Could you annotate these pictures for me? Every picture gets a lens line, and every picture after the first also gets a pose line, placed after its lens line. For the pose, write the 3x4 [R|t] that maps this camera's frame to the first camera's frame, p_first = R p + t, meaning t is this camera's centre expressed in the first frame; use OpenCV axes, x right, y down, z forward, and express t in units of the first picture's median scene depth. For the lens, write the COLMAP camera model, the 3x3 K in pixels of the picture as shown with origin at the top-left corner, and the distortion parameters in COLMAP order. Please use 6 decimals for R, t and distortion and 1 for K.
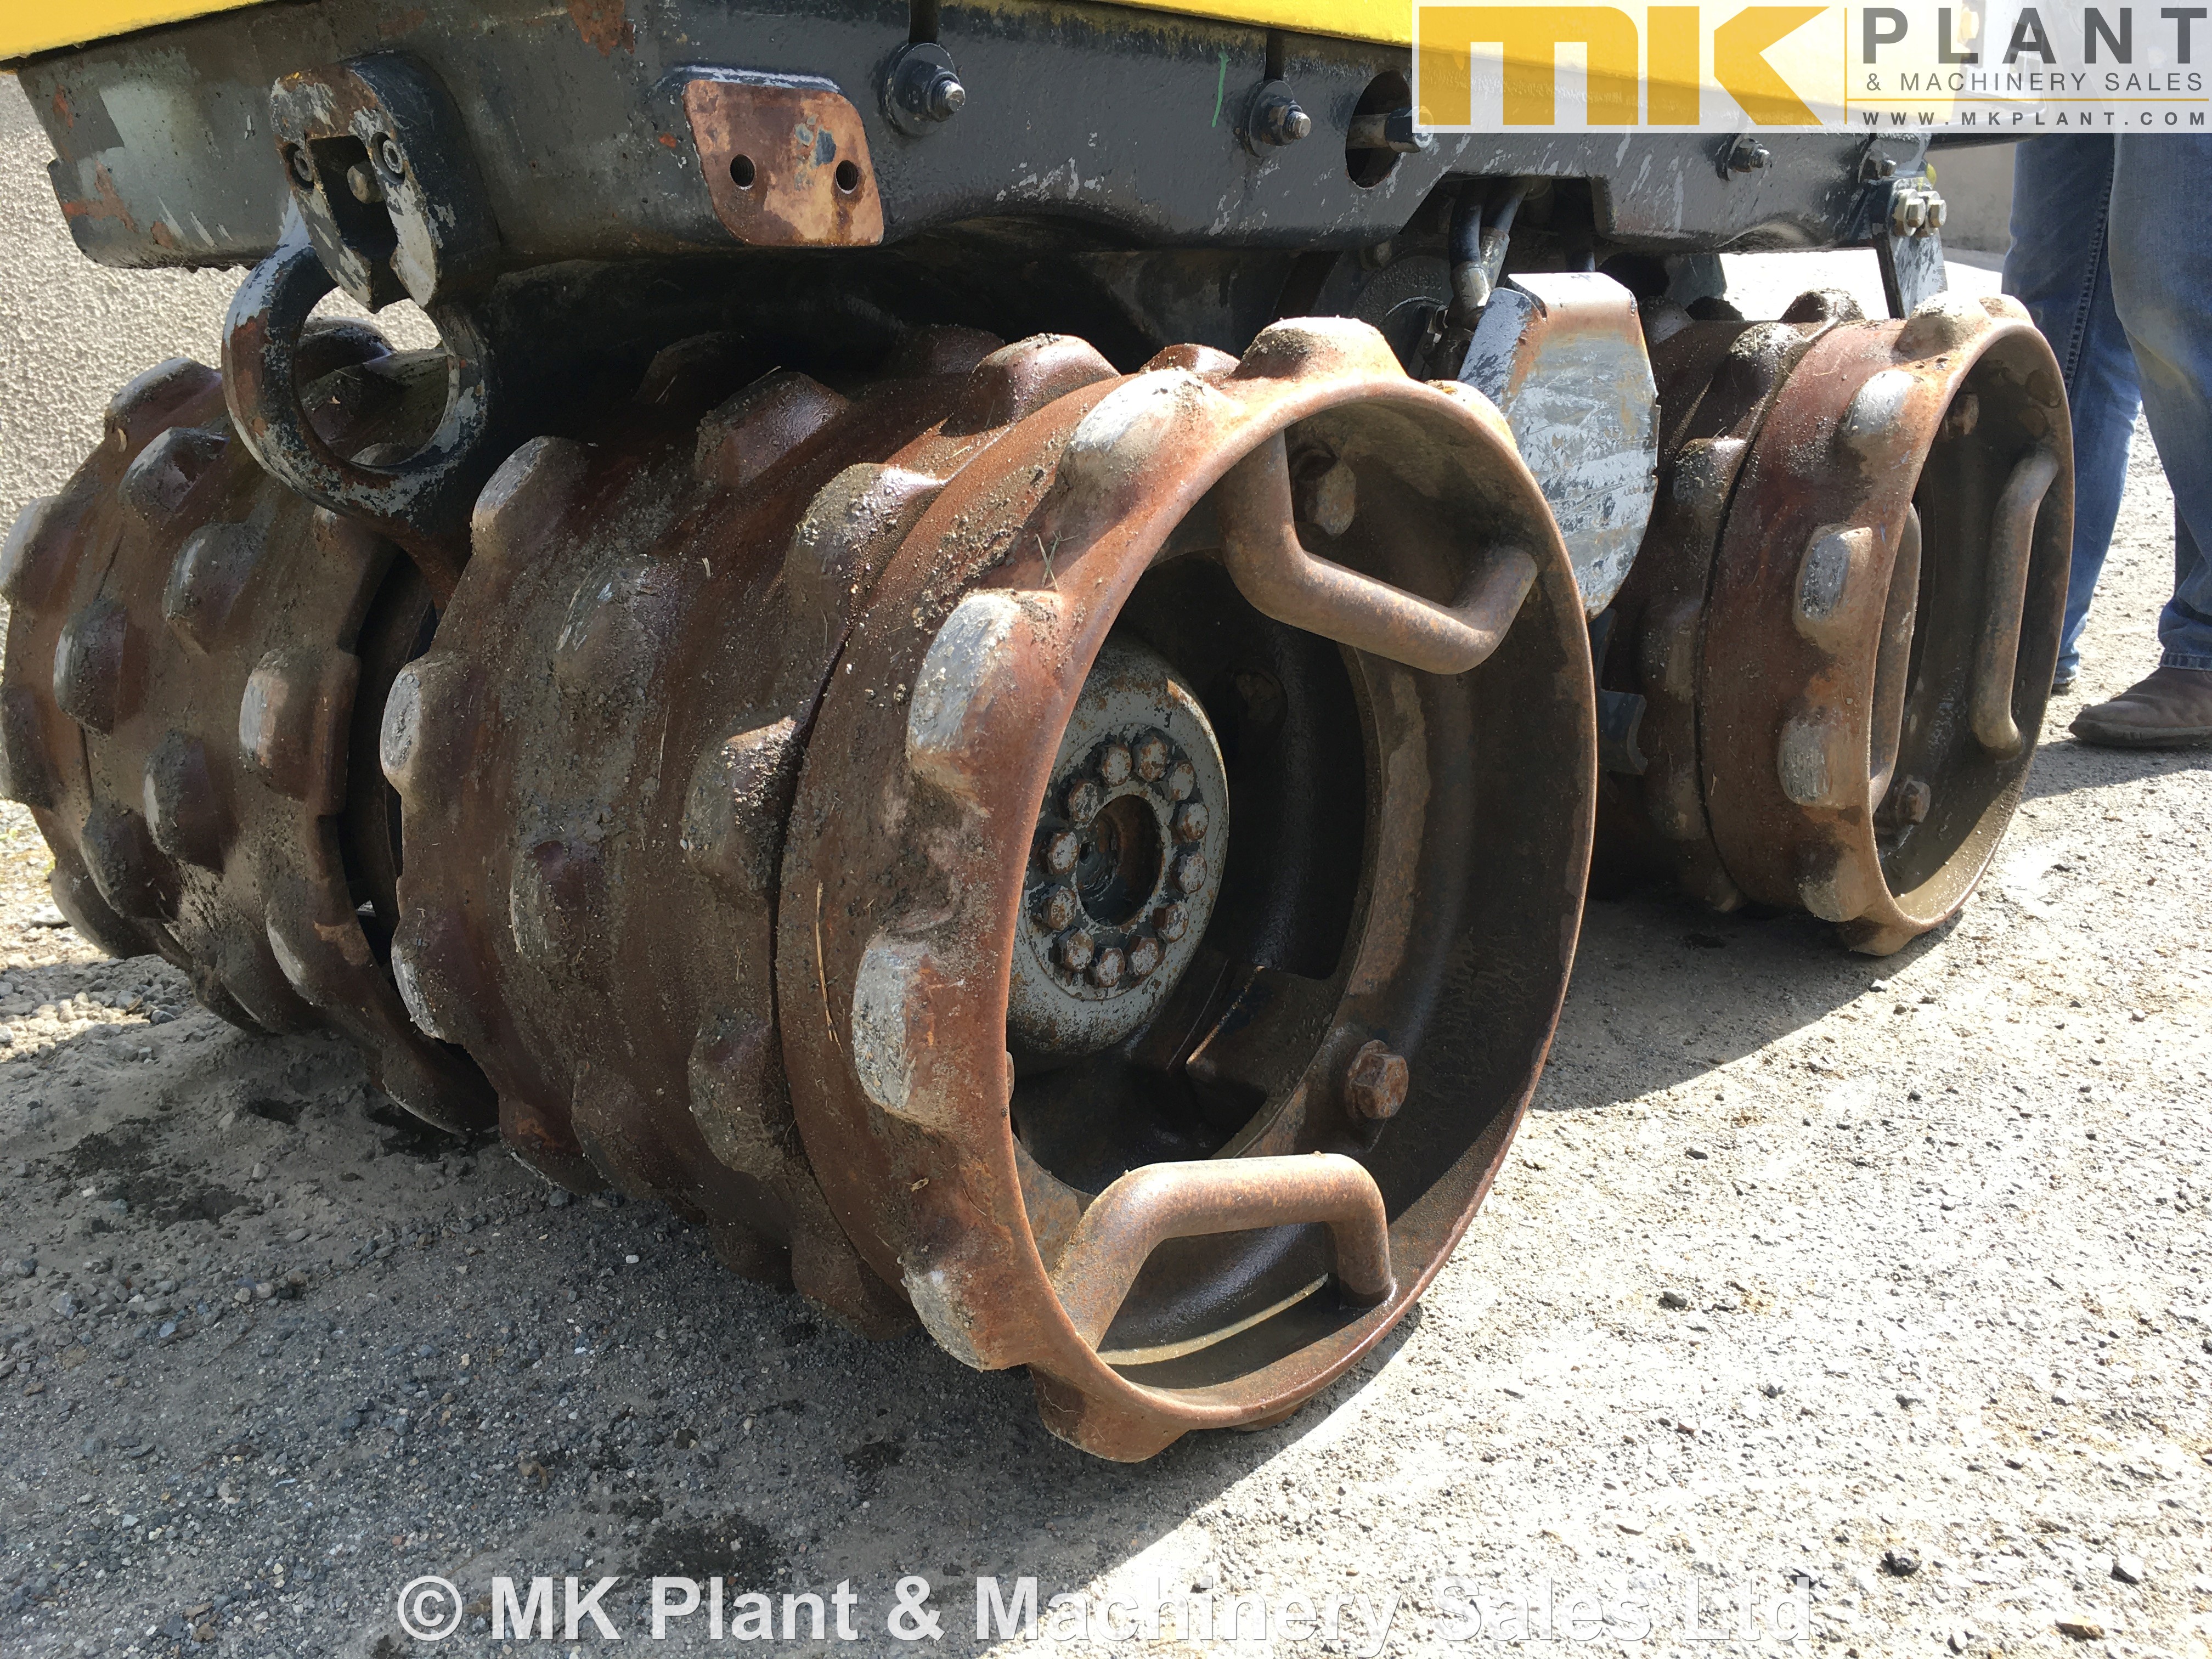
lens RADIAL K [[1891.2, 0, 1093.6], [0, 1891.2, 820.4], [0, 0, 1]] dist [0.034645, -0.047864]
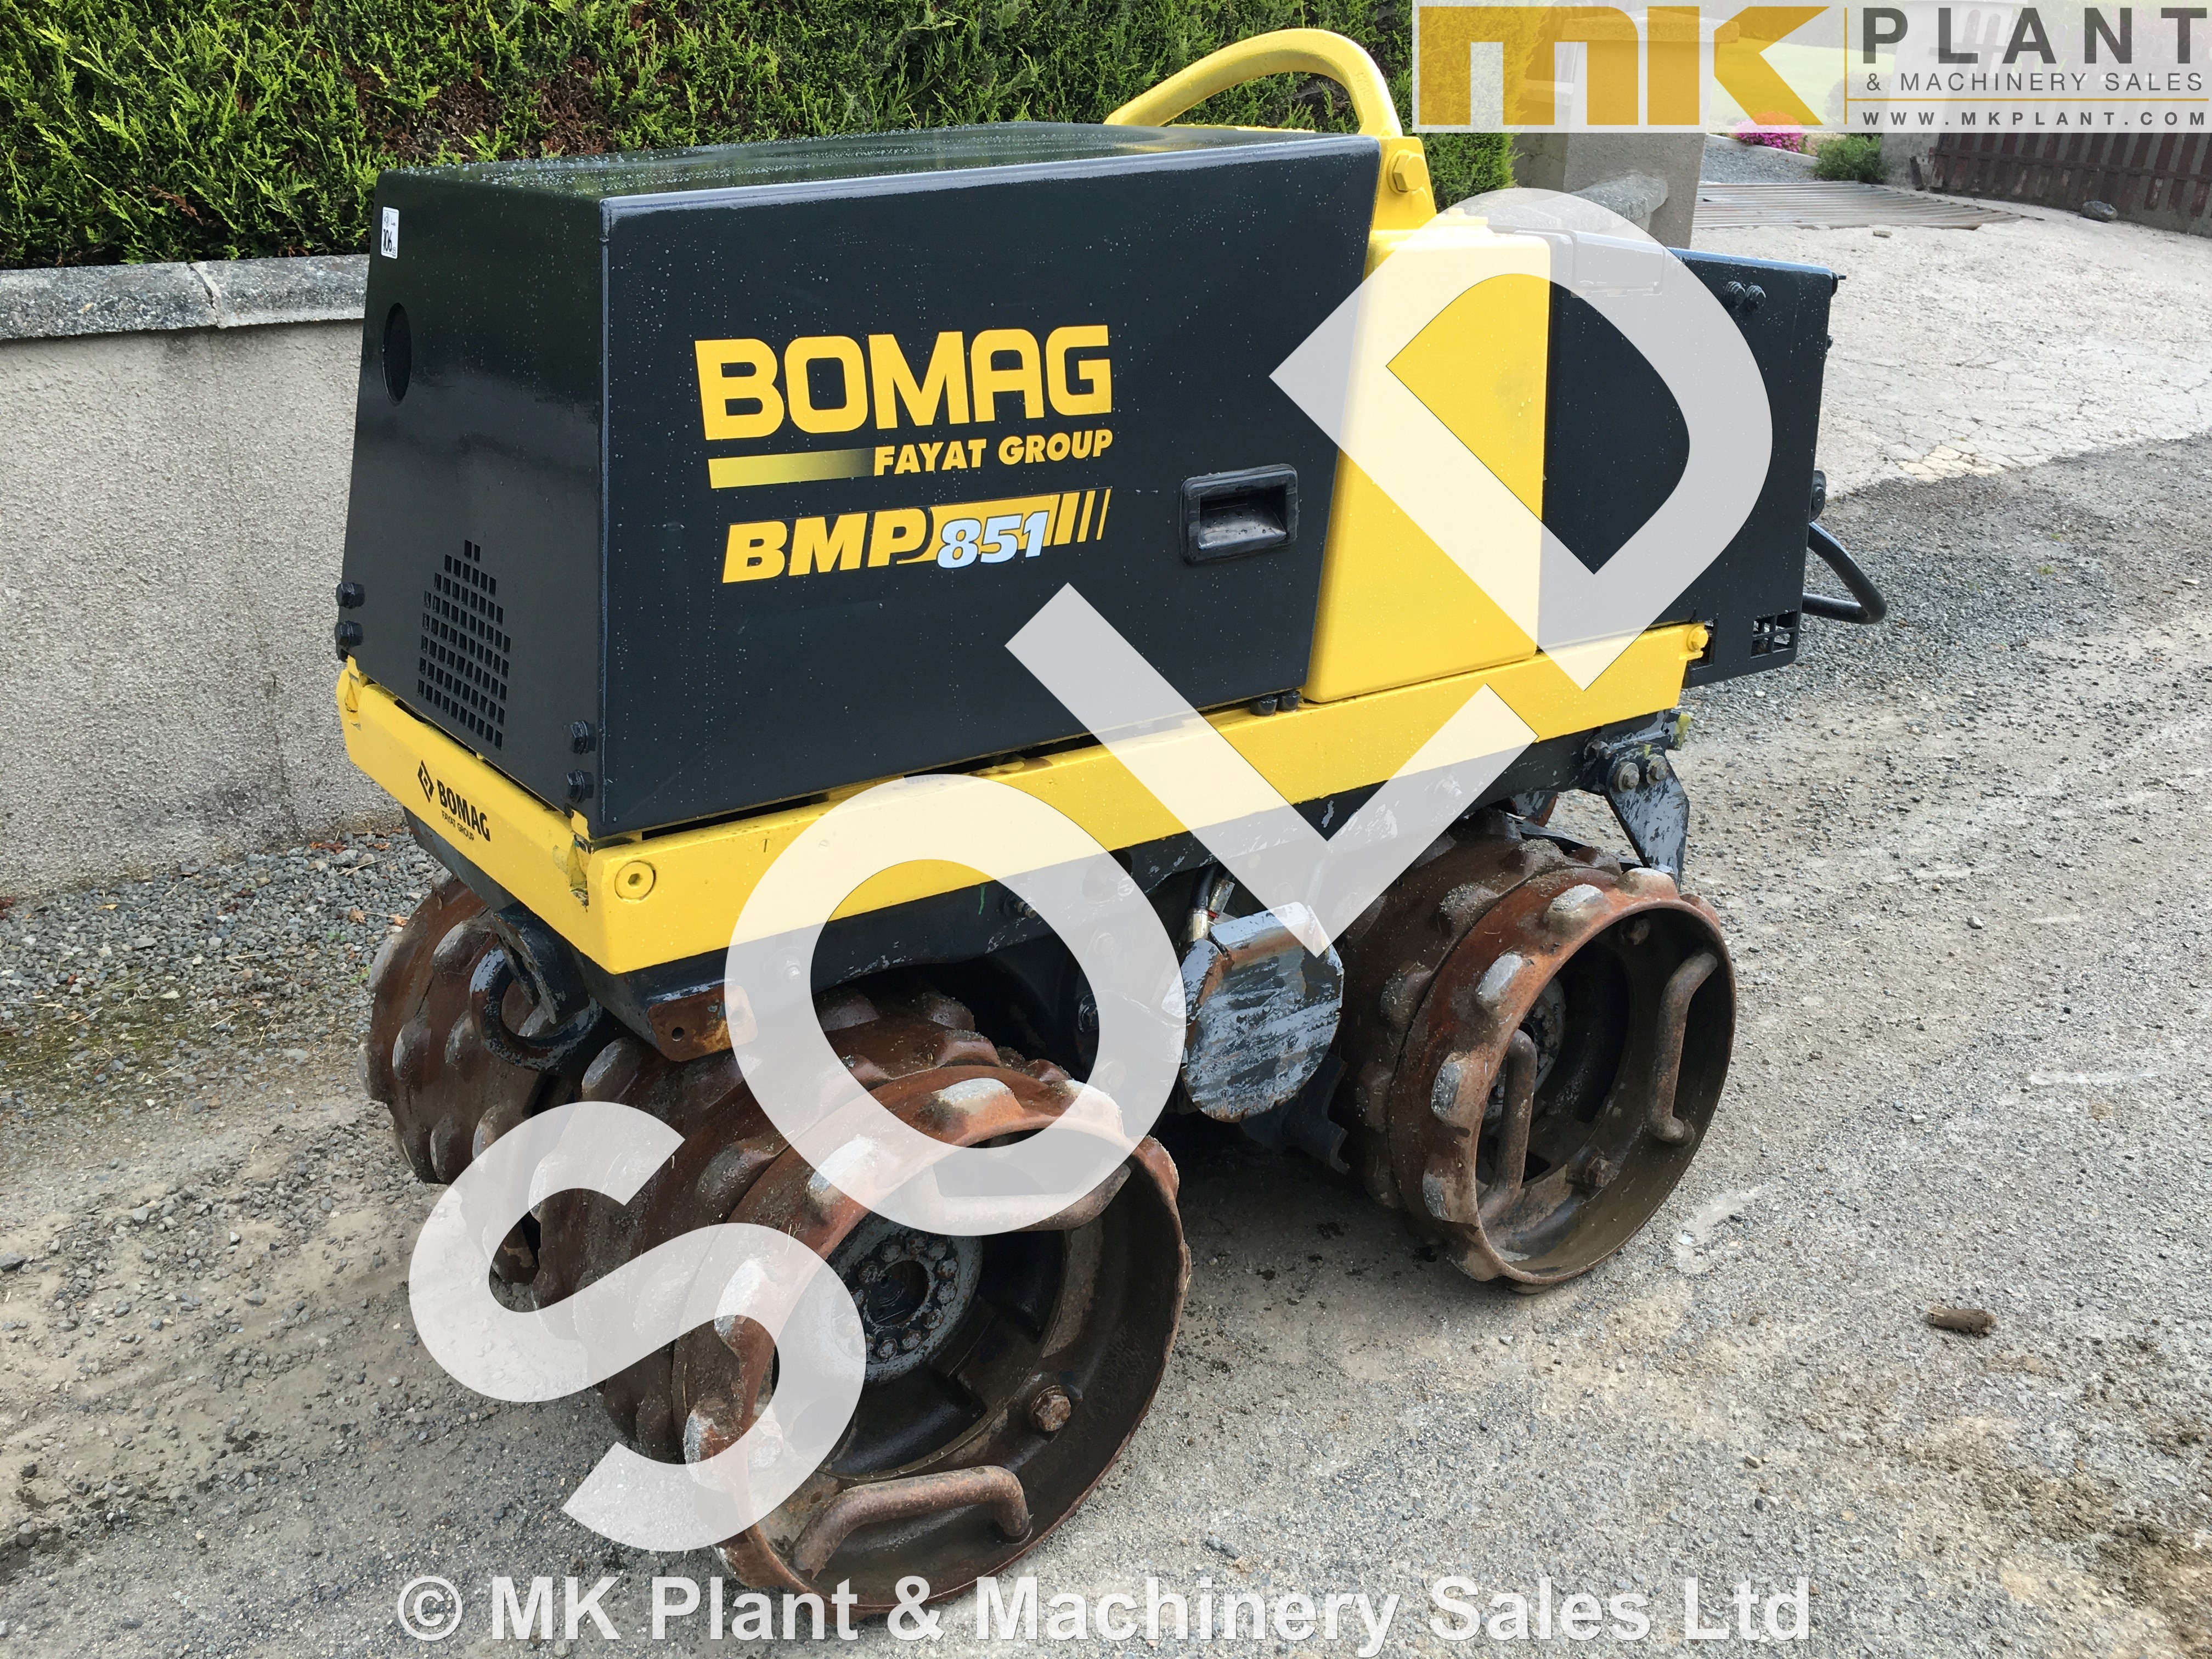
lens RADIAL K [[1891.2, 0, 1113.8], [0, 1891.2, 840.0], [0, 0, 1]] dist [0.034645, -0.047864]
pose [[0.980550, 0.106077, -0.165136, 0.461620], [-0.091579, 0.991438, 0.093079, -0.586902], [0.173596, -0.076145, 0.981869, -0.733967]]
